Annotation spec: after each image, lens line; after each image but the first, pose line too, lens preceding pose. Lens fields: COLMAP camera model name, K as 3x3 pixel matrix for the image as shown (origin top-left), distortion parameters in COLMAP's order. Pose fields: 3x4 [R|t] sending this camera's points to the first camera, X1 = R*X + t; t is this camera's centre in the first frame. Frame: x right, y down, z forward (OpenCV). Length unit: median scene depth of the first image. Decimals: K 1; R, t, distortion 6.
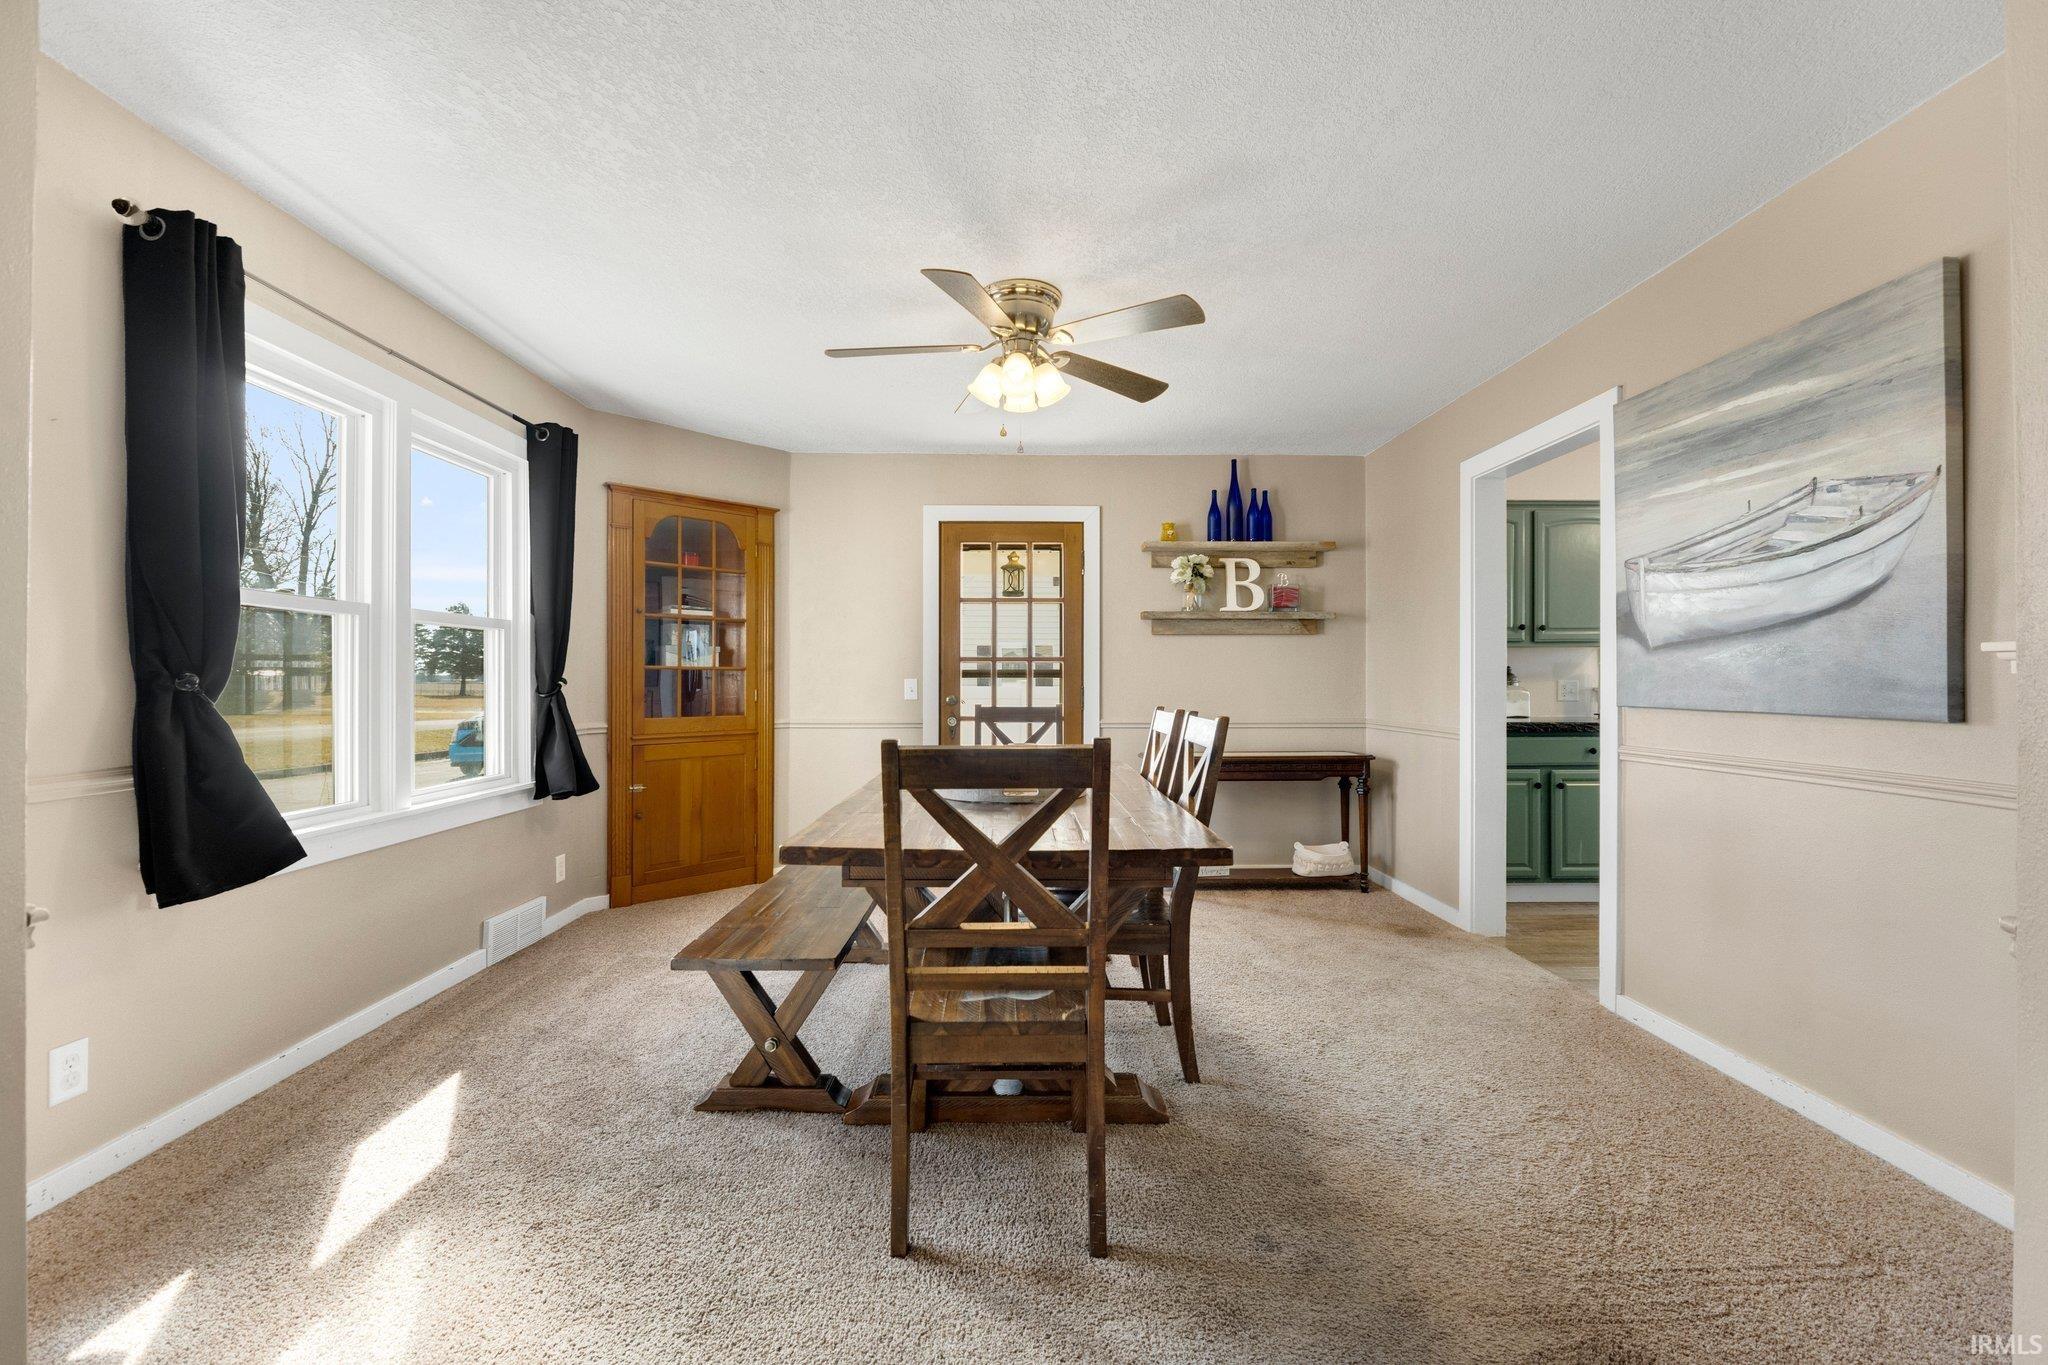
lens RADIAL K [[837.2, 0, 1016.3], [0, 837.2, 683.5], [0, 0, 1]] dist [-0.015639, -0.000111]
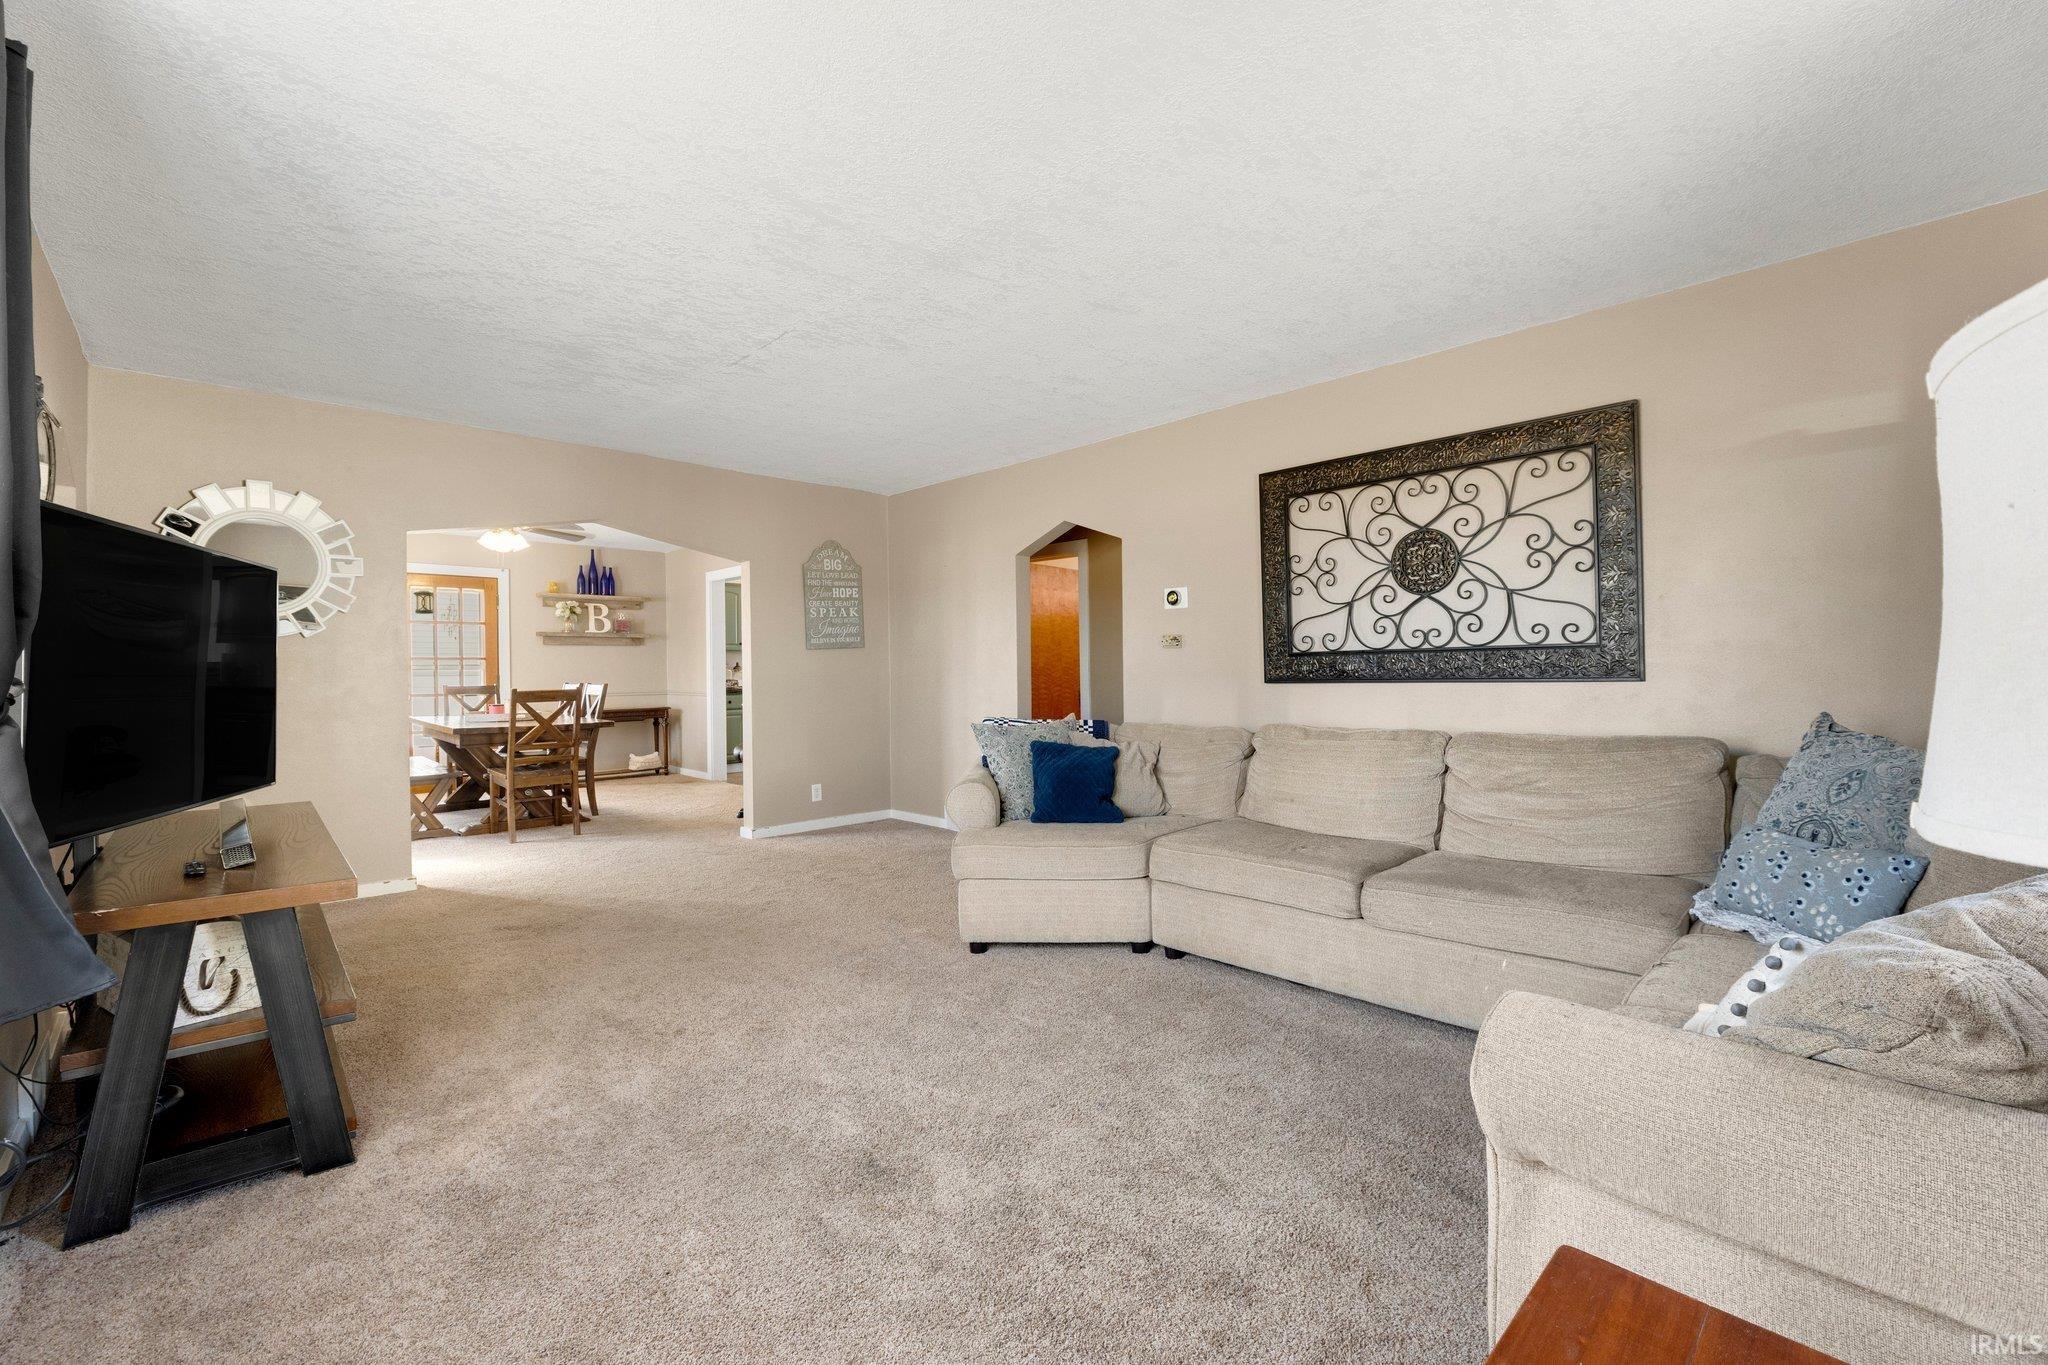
lens RADIAL K [[837.2, 0, 1016.8], [0, 837.2, 672.3], [0, 0, 1]] dist [-0.015639, -0.000111]
pose [[0.723442, -0.011345, 0.690292, -0.332898], [0.009097, 0.999935, 0.006900, -0.003293], [-0.690326, 0.001288, 0.723498, -0.968691]]
